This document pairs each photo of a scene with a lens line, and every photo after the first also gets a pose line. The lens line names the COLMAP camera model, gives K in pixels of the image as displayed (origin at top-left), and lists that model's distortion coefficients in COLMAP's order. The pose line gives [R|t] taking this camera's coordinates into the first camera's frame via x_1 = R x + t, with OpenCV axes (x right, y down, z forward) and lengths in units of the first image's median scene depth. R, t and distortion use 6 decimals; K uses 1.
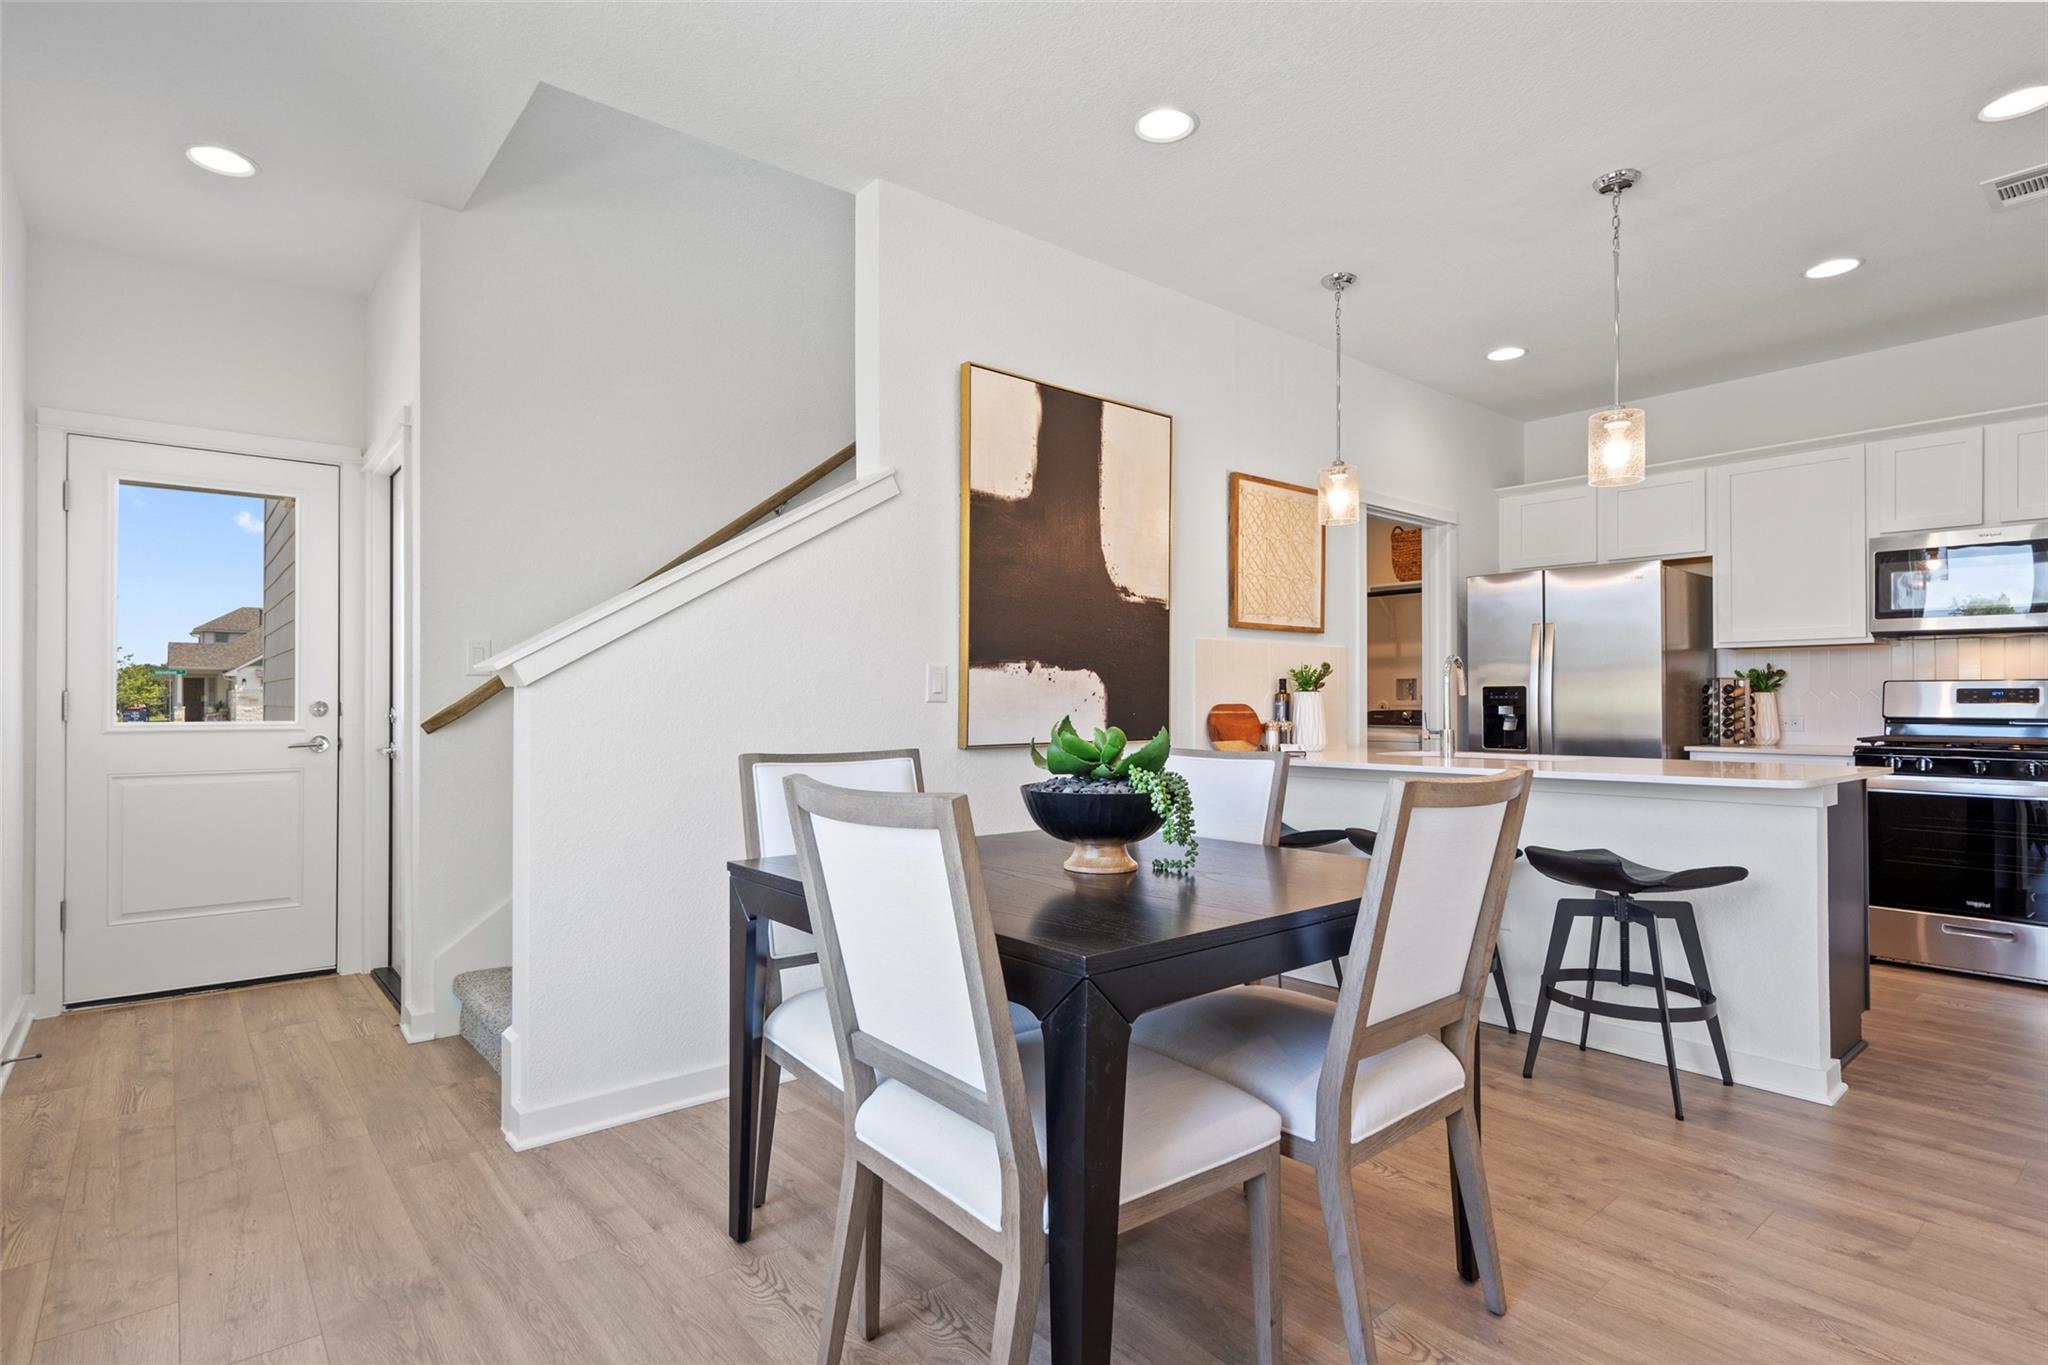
lens RADIAL K [[1015.4, 0, 1022.9], [0, 1015.4, 691.0], [0, 0, 1]] dist [0.002857, 0.000614]
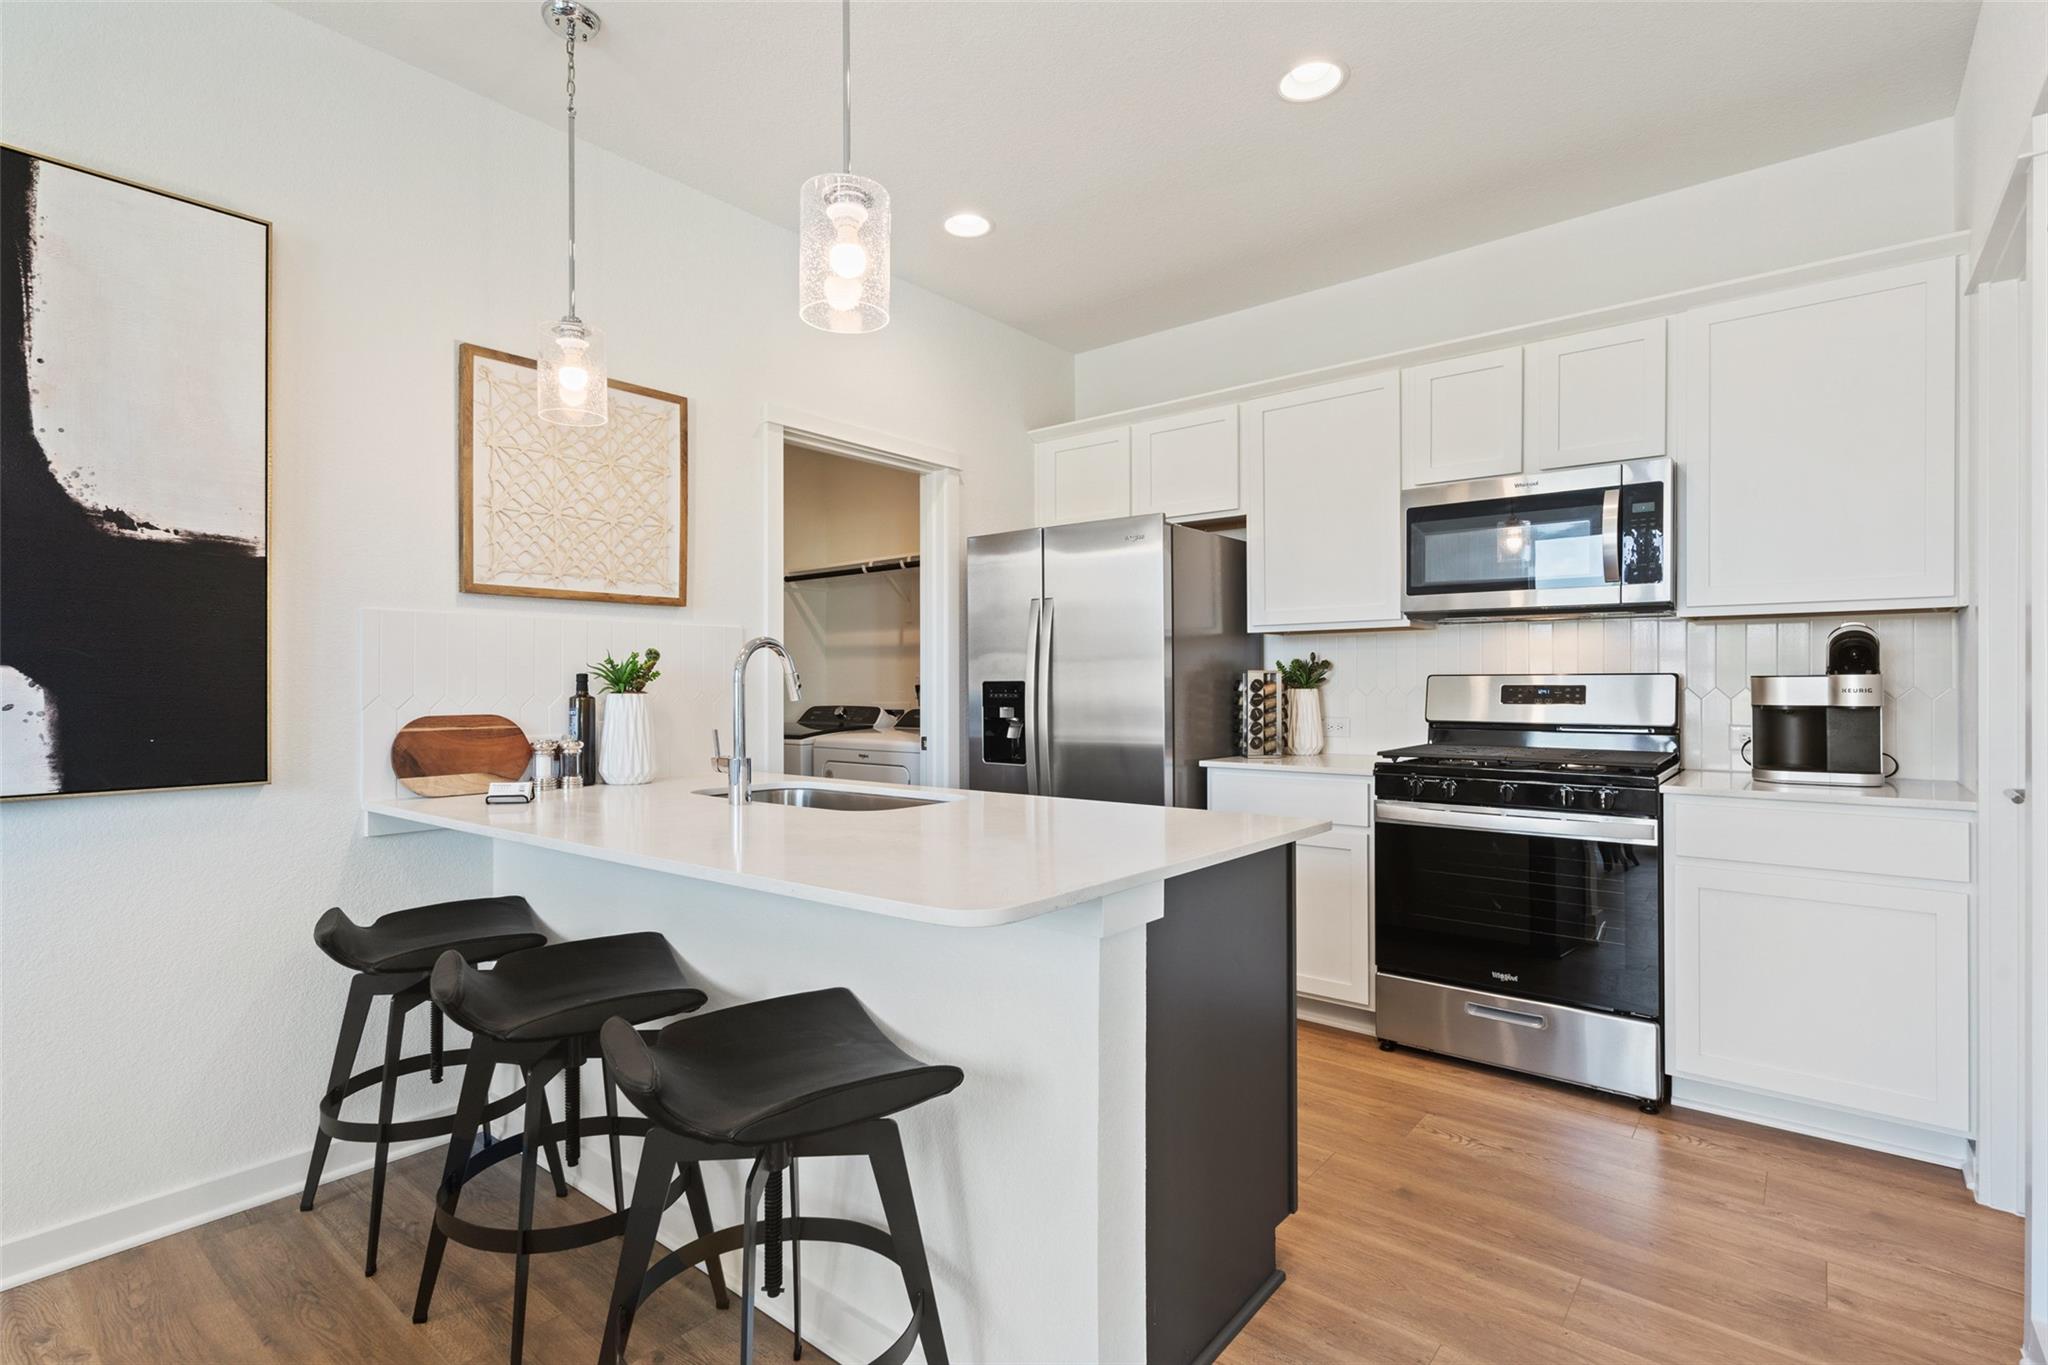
lens RADIAL K [[965.3, 0, 1024.0], [0, 965.3, 682.5], [0, 0, 1]] dist [-0.002528, -0.000859]
pose [[0.981971, -0.003259, 0.189002, 0.399793], [0.001861, 0.999970, 0.007575, -0.010399], [-0.189021, -0.007087, 0.981947, 0.325872]]
